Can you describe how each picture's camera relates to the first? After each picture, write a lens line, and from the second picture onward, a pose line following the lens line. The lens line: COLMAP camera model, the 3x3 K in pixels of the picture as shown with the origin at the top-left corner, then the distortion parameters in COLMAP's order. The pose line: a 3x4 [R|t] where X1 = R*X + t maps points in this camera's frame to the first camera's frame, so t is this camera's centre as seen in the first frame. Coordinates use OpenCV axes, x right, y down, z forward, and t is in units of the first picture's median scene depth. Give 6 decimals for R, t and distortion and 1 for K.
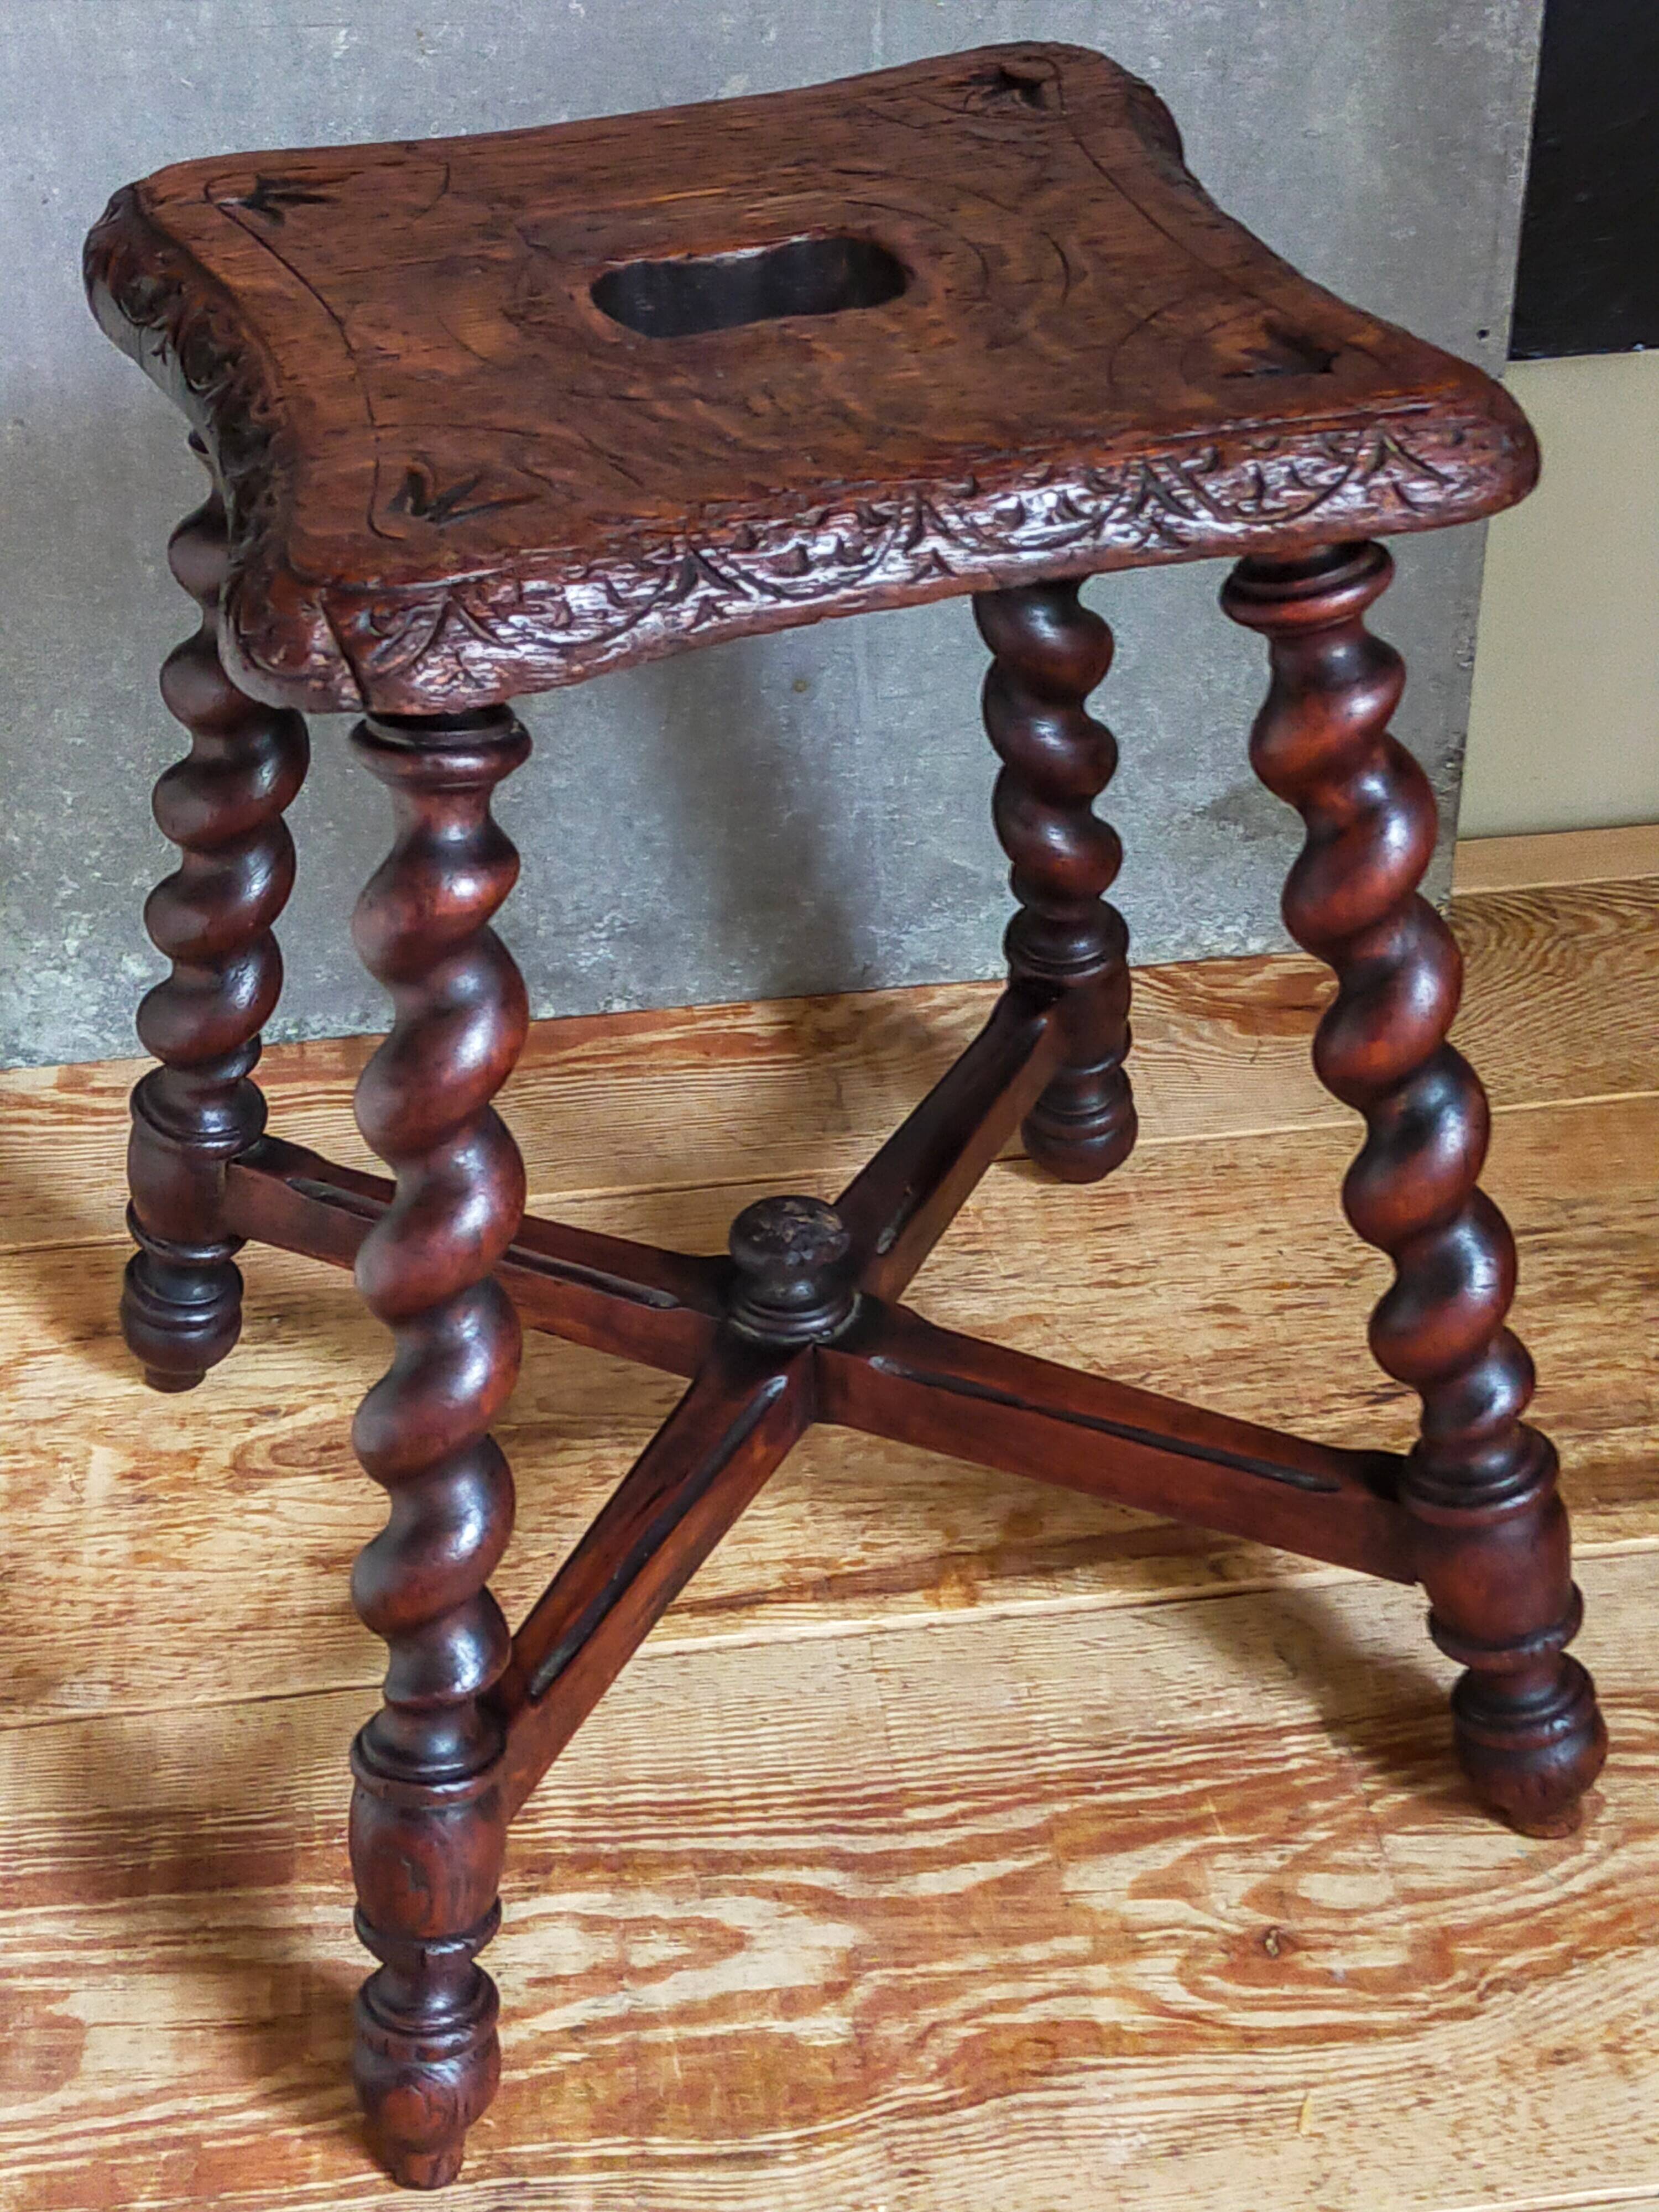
lens RADIAL K [[3433.6, 0, 833.8], [0, 3433.6, 1106.2], [0, 0, 1]] dist [0.091257, 0.000000]
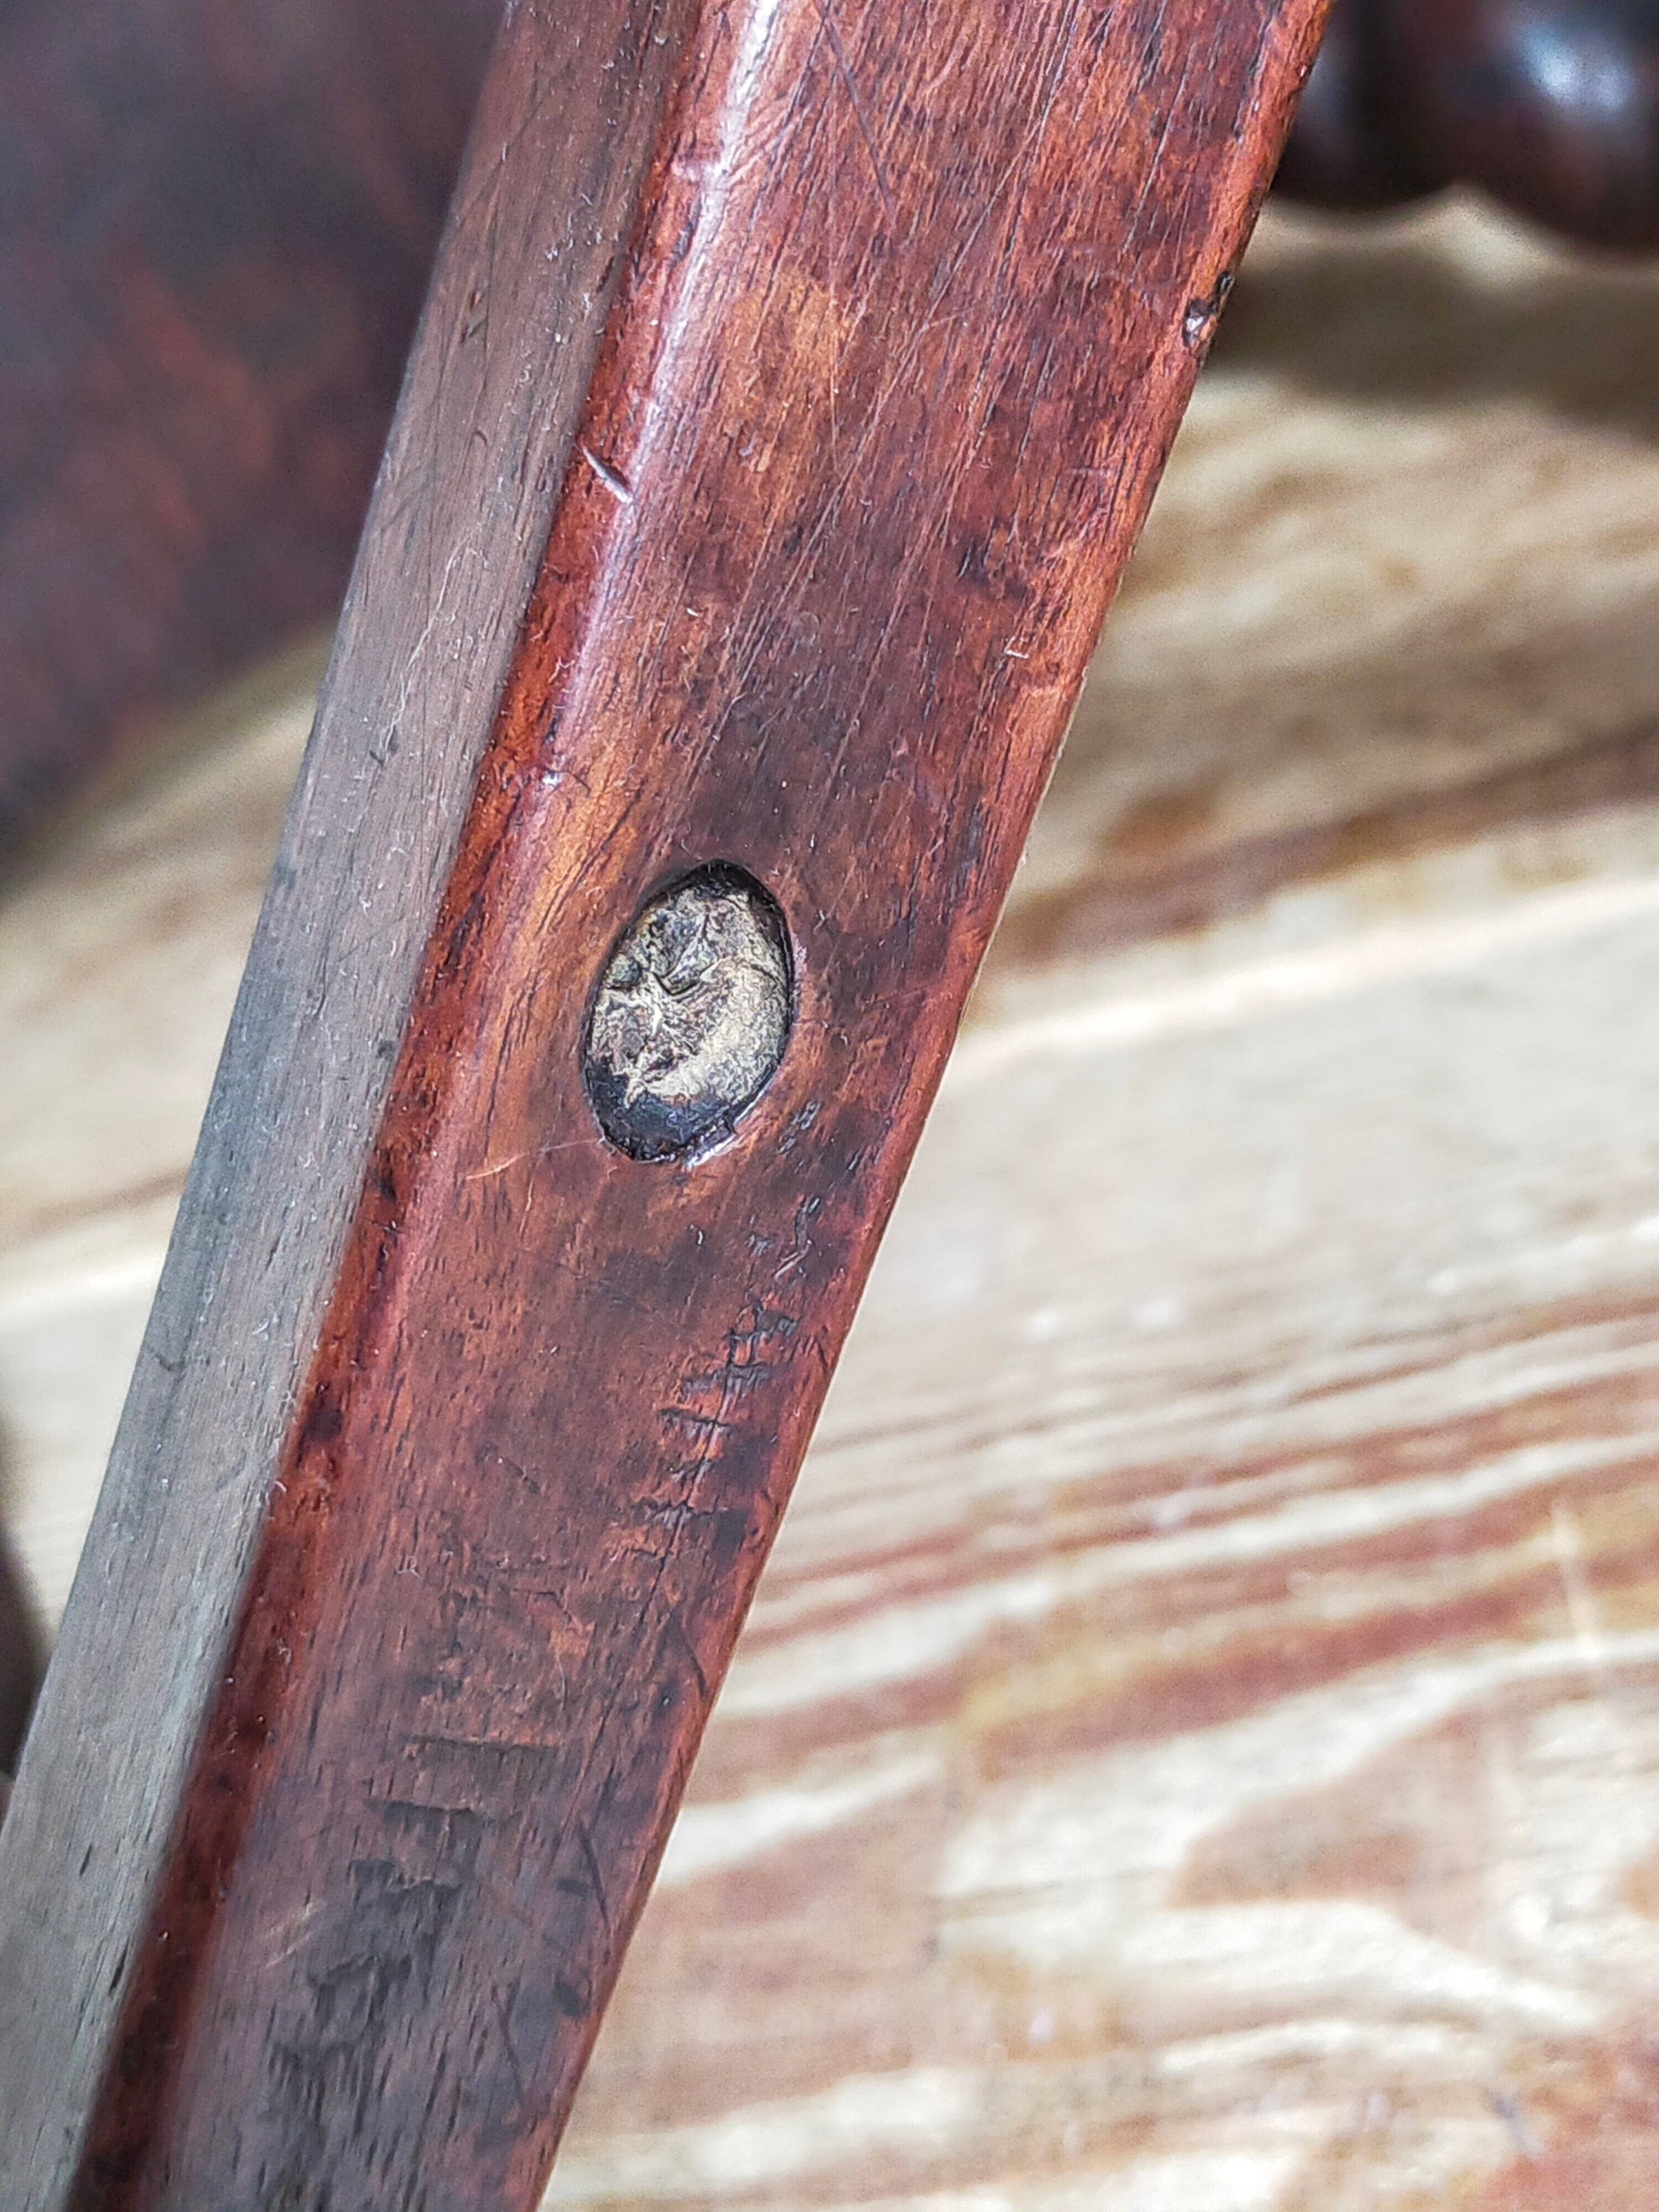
lens RADIAL K [[3500.9, 0, 832.4], [0, 3500.9, 1105.0], [0, 0, 1]] dist [0.004102, 0.000000]
pose [[0.918550, -0.144307, -0.368024, 0.160384], [0.135845, 0.989520, -0.048949, 0.176568], [0.371231, -0.005032, 0.928527, 0.737526]]
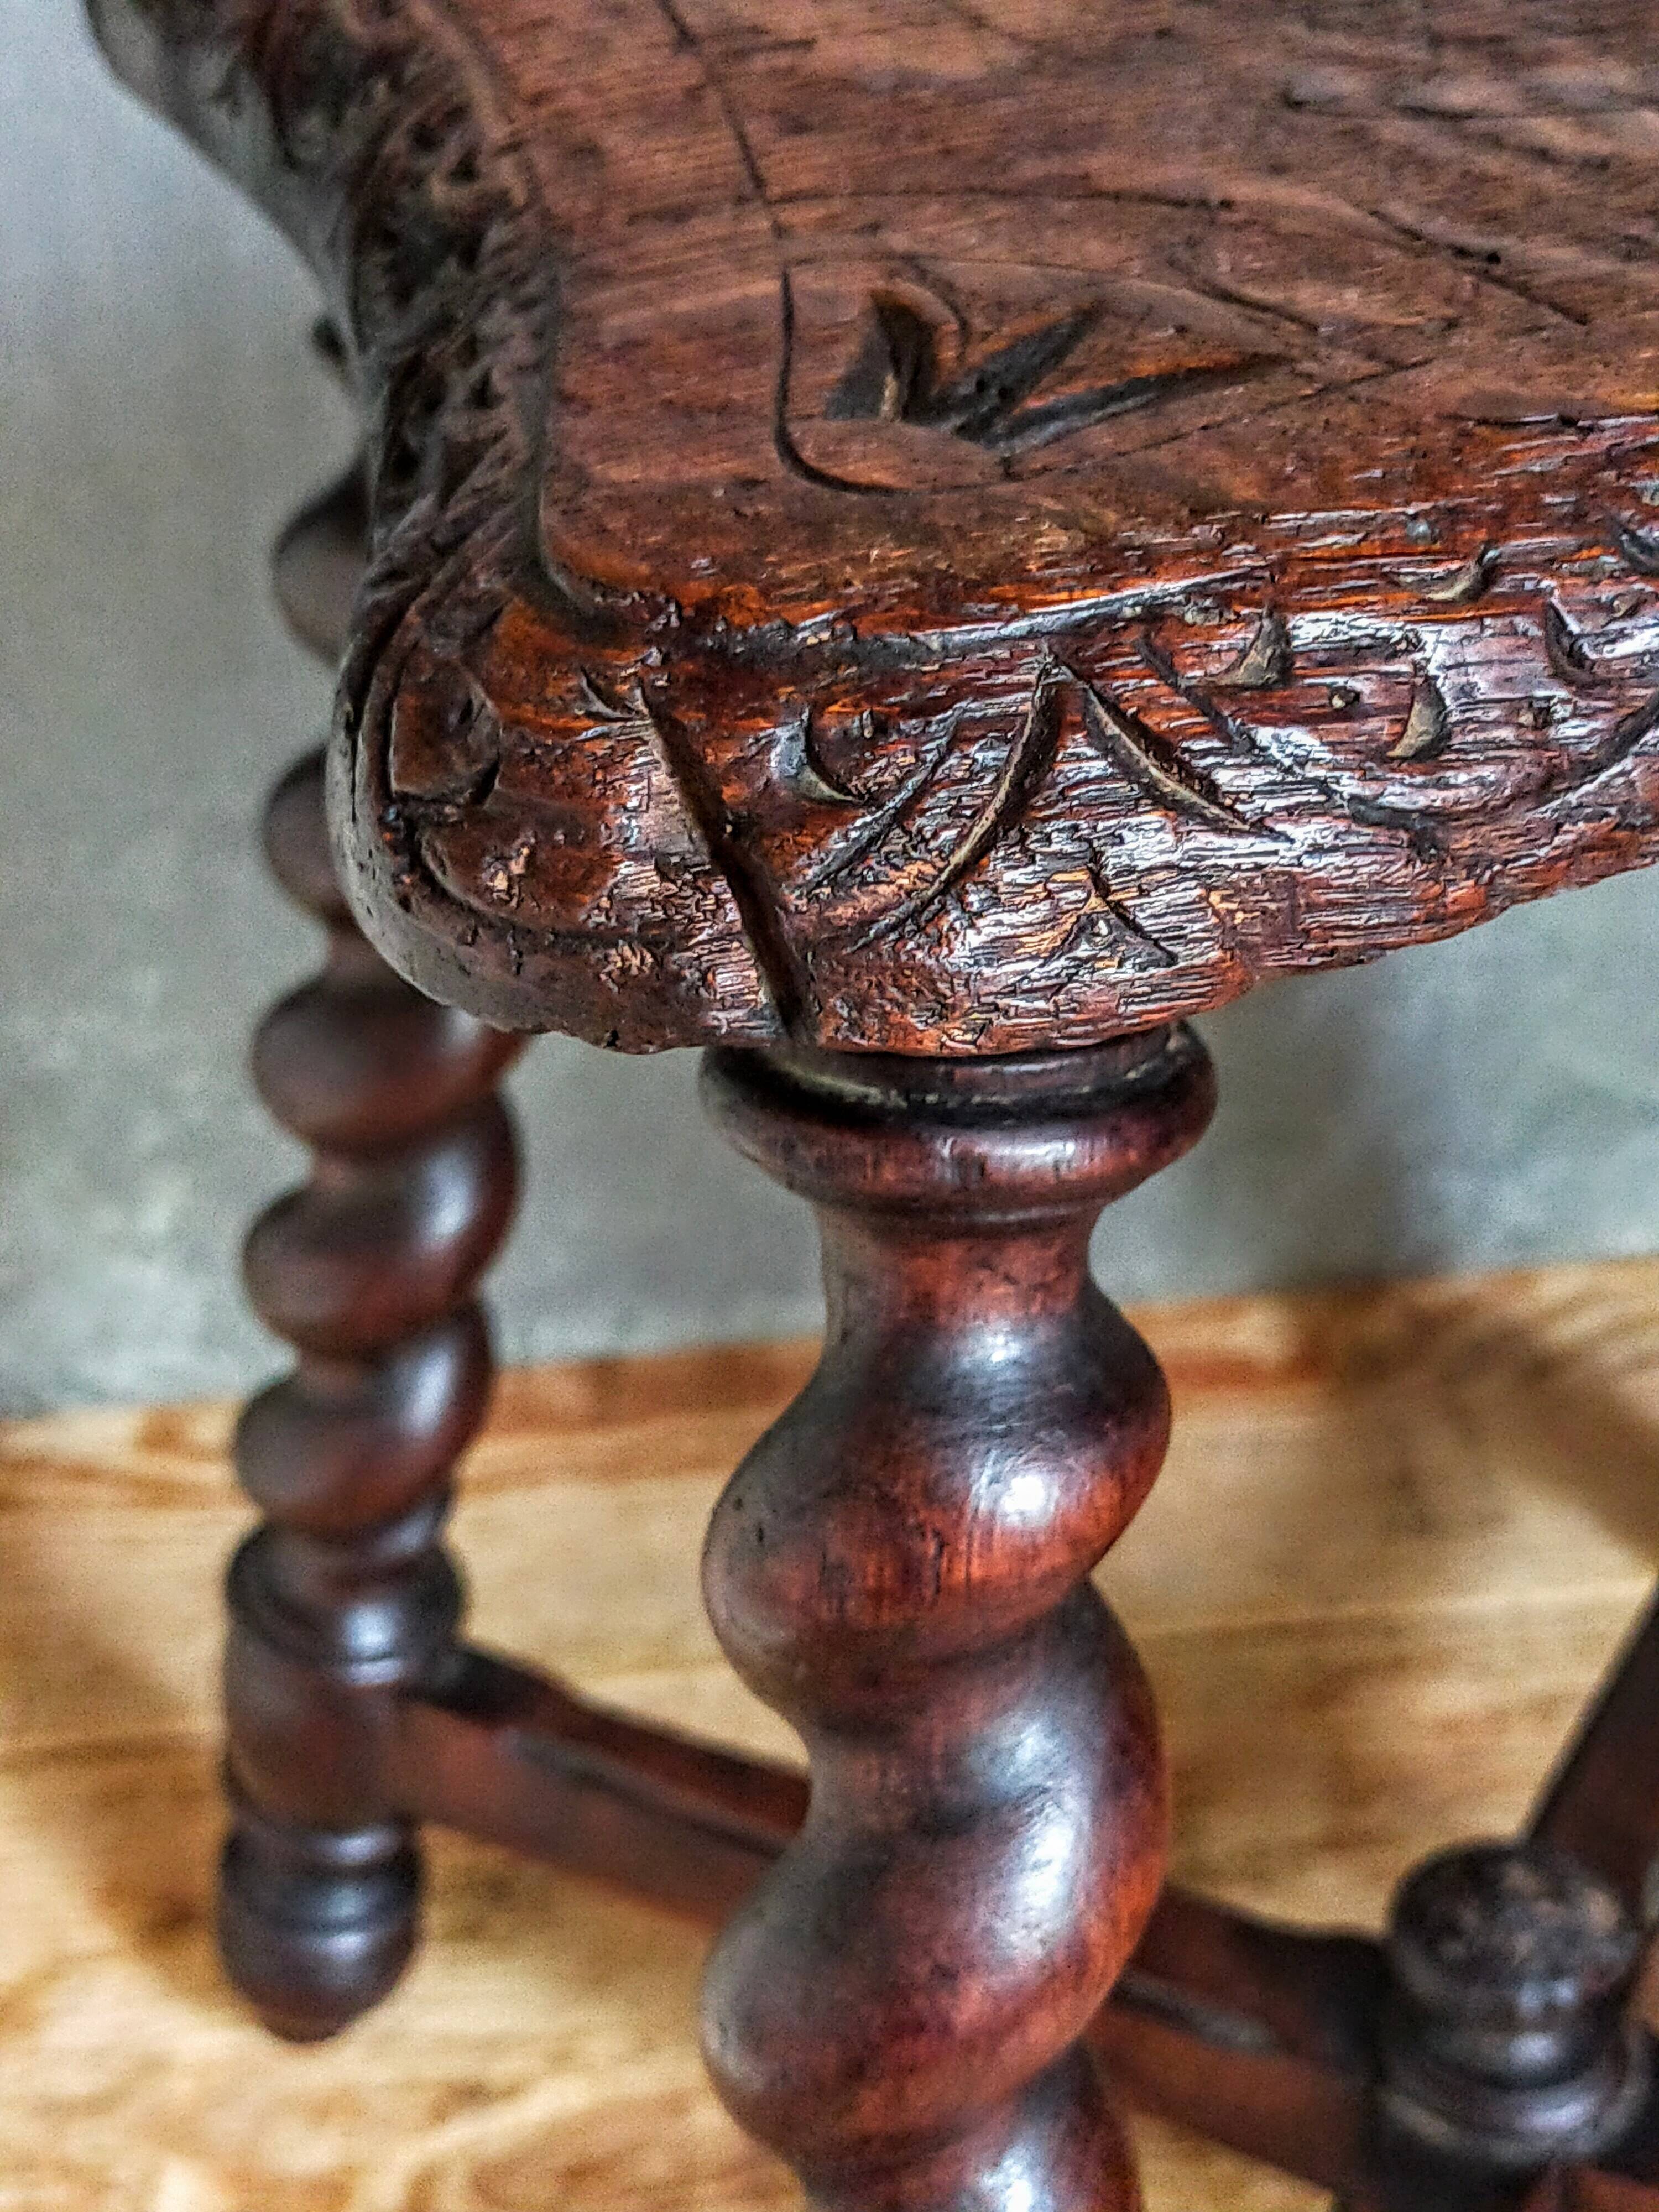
lens RADIAL K [[3433.6, 0, 834.3], [0, 3433.6, 1092.0], [0, 0, 1]] dist [0.091257, 0.000000]
pose [[0.998349, -0.003417, -0.057331, -0.081282], [0.002395, 0.999837, -0.017879, -0.074475], [0.057383, 0.017712, 0.998195, 0.493307]]
